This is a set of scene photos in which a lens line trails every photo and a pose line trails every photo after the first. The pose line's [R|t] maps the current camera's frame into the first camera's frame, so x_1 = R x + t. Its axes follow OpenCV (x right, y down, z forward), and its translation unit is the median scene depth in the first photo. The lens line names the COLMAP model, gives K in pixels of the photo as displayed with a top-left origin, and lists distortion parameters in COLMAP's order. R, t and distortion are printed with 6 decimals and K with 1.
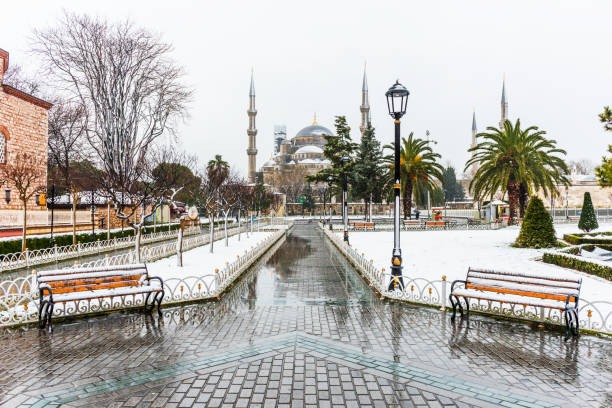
lens RADIAL K [[500.5, 0, 306.0], [0, 500.5, 204.0], [0, 0, 1]] dist [-0.006288, -0.016670]
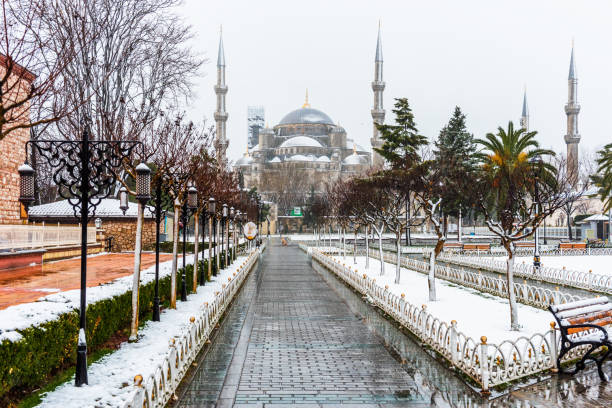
lens RADIAL K [[696.4, 0, 306.0], [0, 696.4, 204.0], [0, 0, 1]] dist [0.126221, -0.011442]
pose [[0.998734, 0.005586, 0.049993, -0.139006], [-0.004660, 0.999816, -0.018627, -0.001155], [-0.050087, 0.018370, 0.998576, -0.017599]]
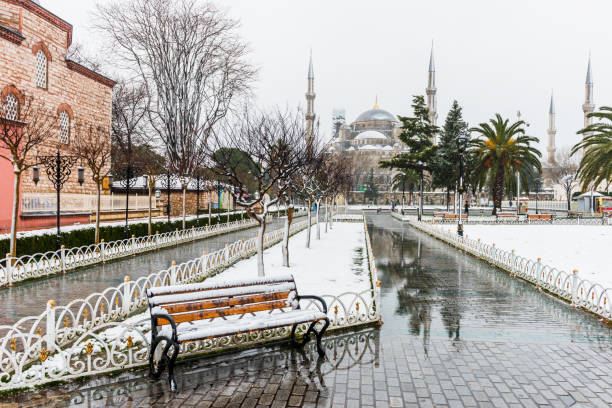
lens RADIAL K [[516.7, 0, 306.0], [0, 516.7, 204.0], [0, 0, 1]] dist [-0.000448, 0.003429]
pose [[0.994364, 0.016145, -0.104786, -0.037266], [-0.013727, 0.999624, 0.023757, 0.001301], [0.105130, -0.022185, 0.994211, 0.050534]]
